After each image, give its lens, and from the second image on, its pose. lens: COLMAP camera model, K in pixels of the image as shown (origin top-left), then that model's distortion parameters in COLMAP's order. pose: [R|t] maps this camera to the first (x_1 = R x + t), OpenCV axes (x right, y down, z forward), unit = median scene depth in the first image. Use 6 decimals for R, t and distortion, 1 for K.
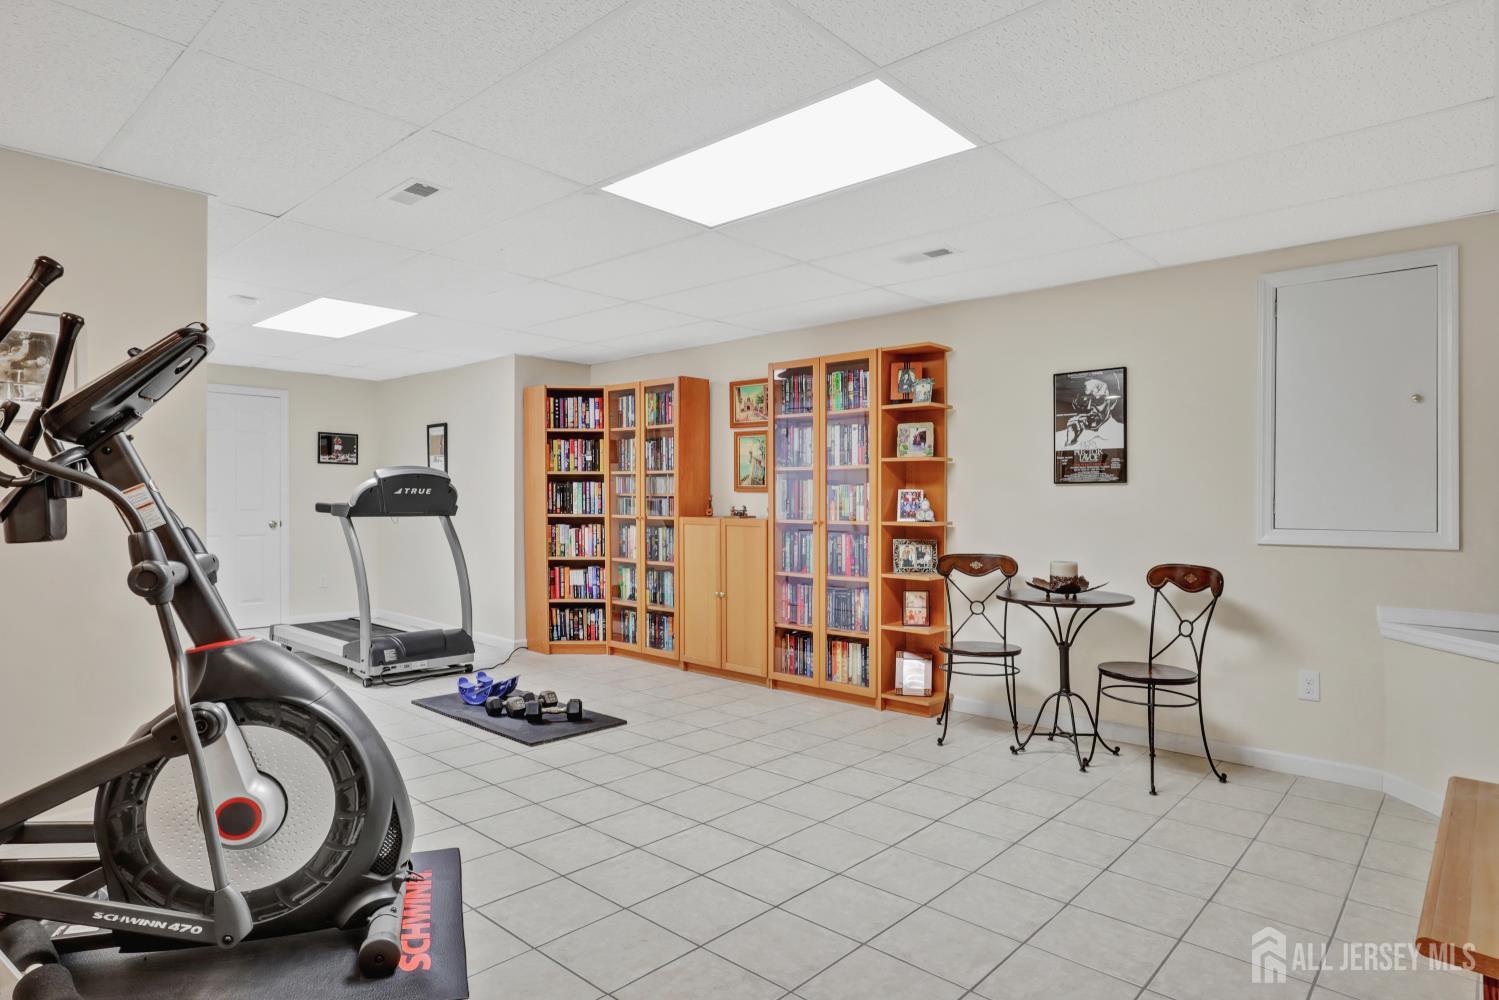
lens RADIAL K [[841.7, 0, 760.9], [0, 841.7, 503.7], [0, 0, 1]] dist [-0.021513, 0.015840]
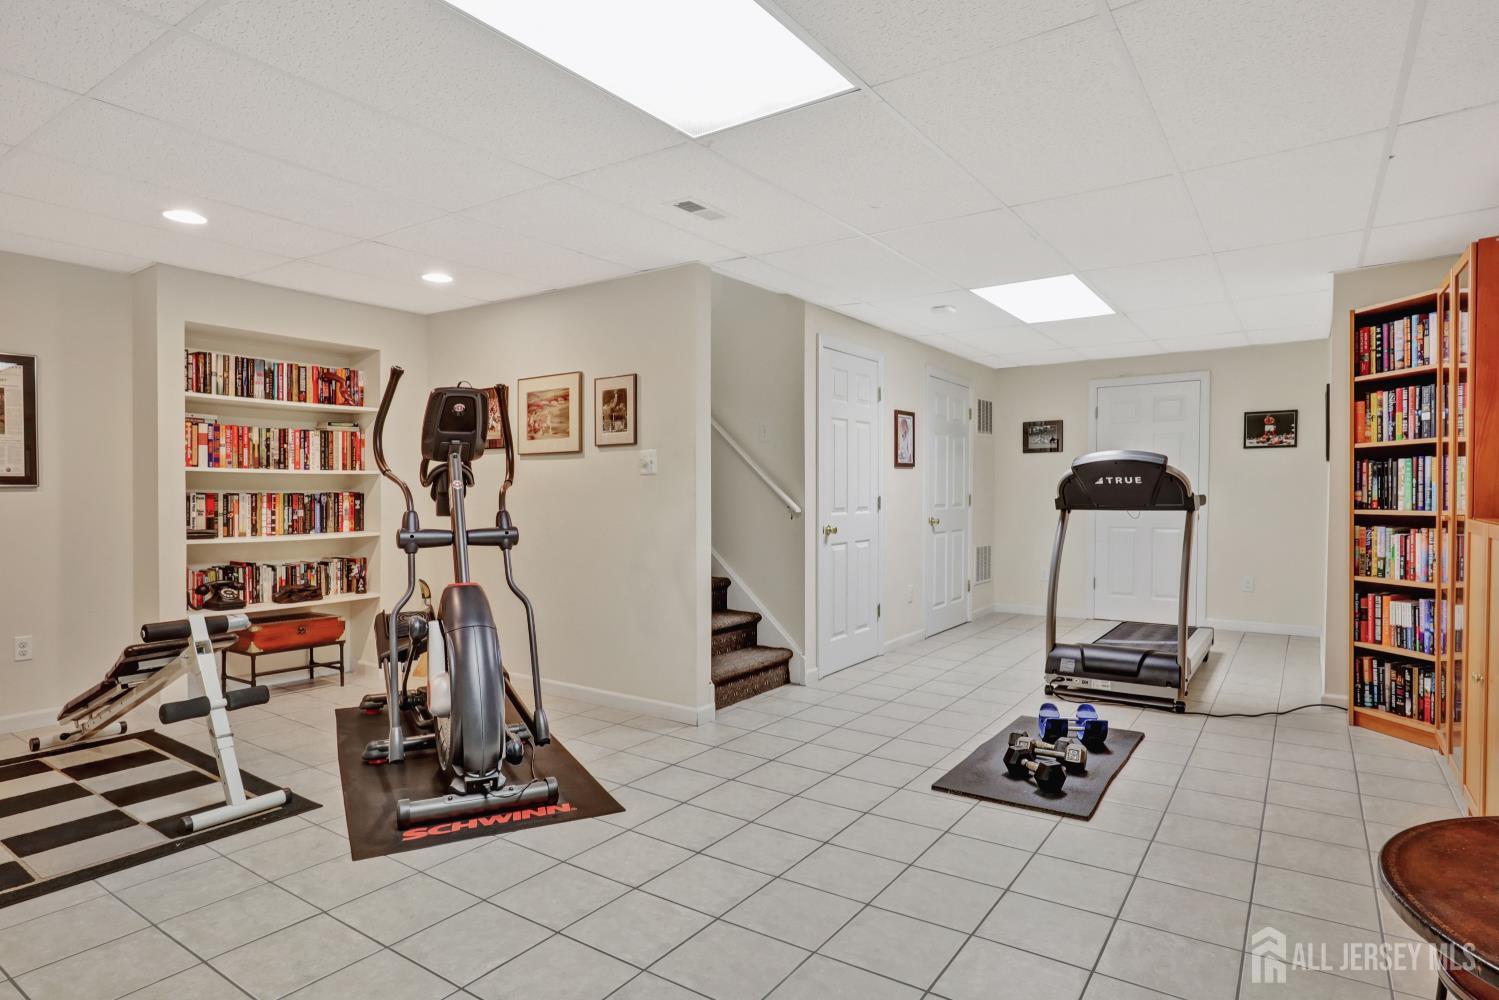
lens RADIAL K [[841.7, 0, 730.8], [0, 841.7, 503.8], [0, 0, 1]] dist [-0.021513, 0.015840]
pose [[0.117368, 0.004814, -0.993077, 0.327921], [0.003488, 0.999980, 0.005259, 0.002969], [0.993082, -0.004081, 0.117349, 0.448028]]
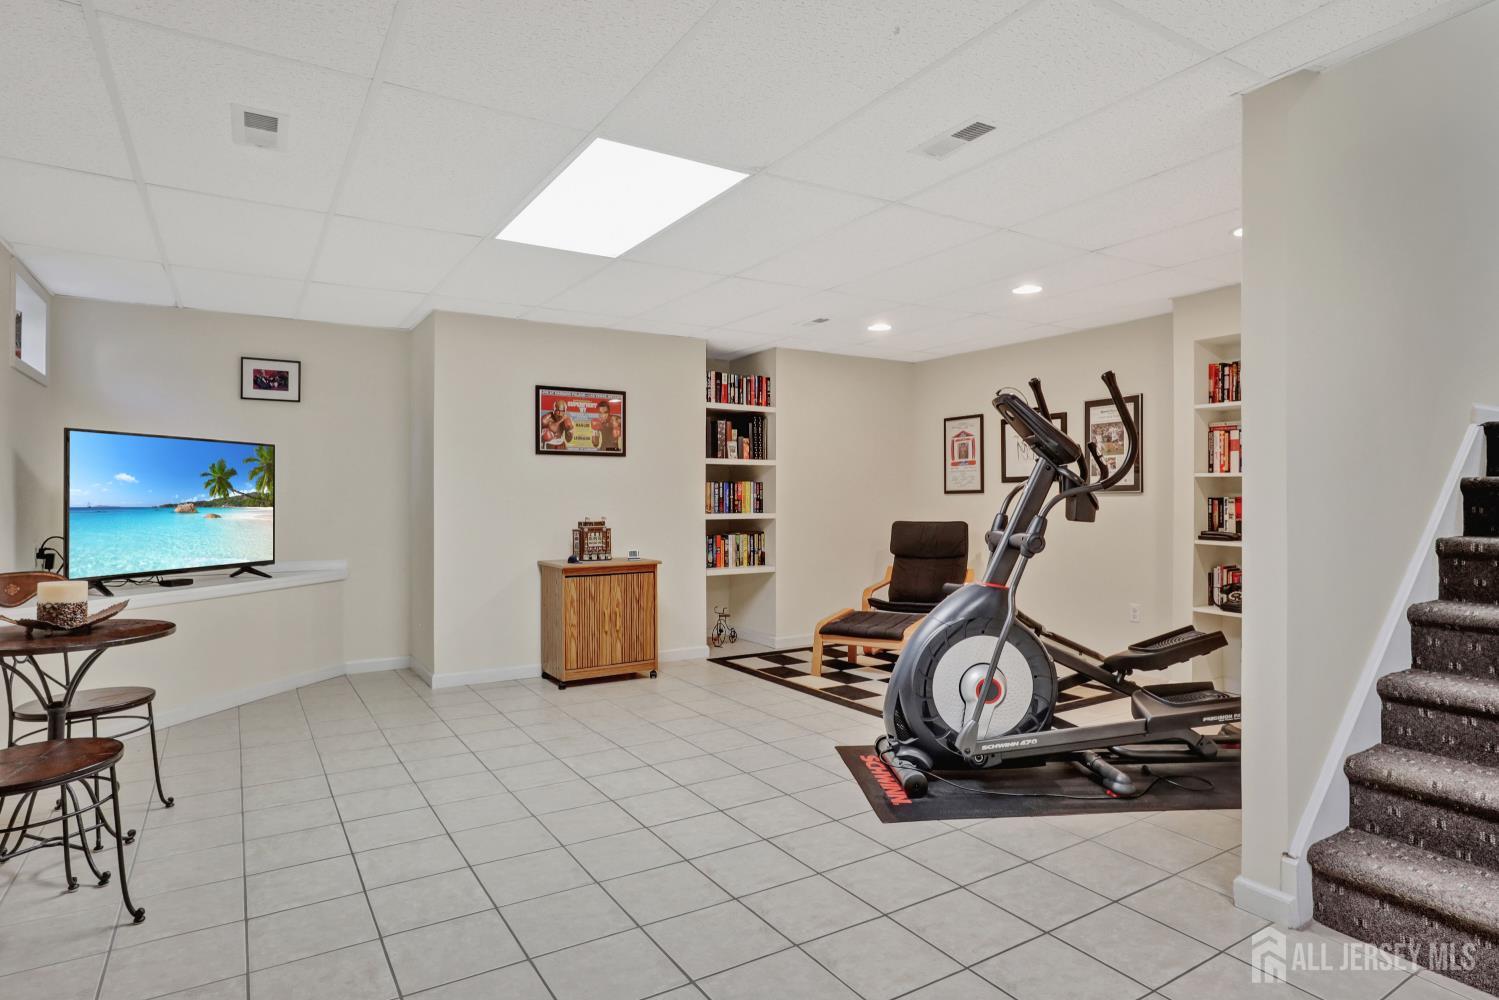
lens RADIAL K [[841.7, 0, 734.4], [0, 841.7, 499.4], [0, 0, 1]] dist [-0.021513, 0.015840]
pose [[-0.956635, -0.011306, 0.291070, -0.215153], [-0.010916, 0.999936, 0.002965, 0.000875], [-0.291085, -0.000341, -0.956697, 0.918121]]
